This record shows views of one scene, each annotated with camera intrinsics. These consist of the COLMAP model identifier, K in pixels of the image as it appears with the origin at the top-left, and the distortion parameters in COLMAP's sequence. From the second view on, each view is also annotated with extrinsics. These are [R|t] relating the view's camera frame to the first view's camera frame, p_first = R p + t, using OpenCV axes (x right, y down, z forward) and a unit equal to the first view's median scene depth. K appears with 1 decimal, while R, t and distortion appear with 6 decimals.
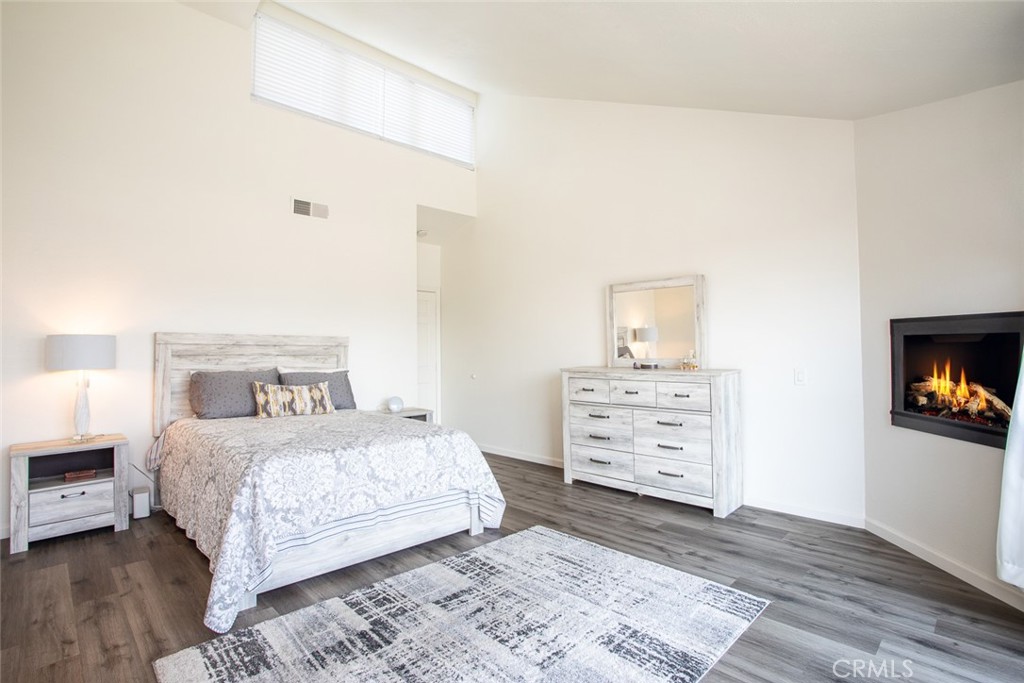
lens RADIAL K [[504.8, 0, 514.5], [0, 504.8, 337.1], [0, 0, 1]] dist [-0.003260, 0.000296]
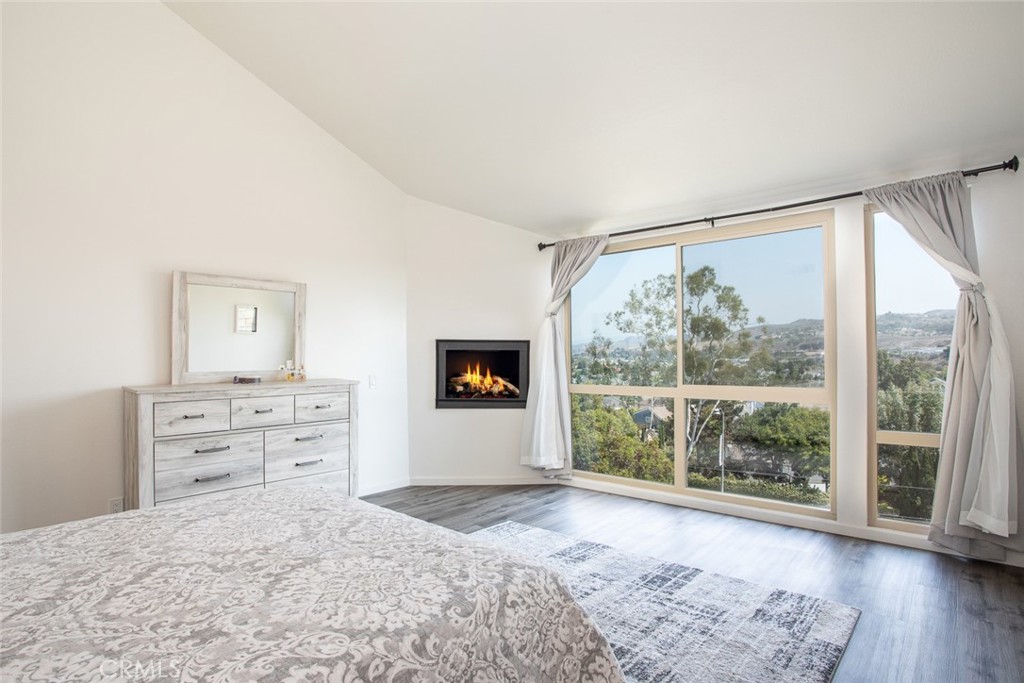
lens RADIAL K [[539.2, 0, 512.0], [0, 539.2, 341.5], [0, 0, 1]] dist [-0.070748, 0.000092]
pose [[-0.059765, 0.035909, 0.997566, -0.926794], [-0.014381, 0.999218, -0.036830, 0.028992], [-0.998109, -0.016547, -0.059202, 0.887627]]
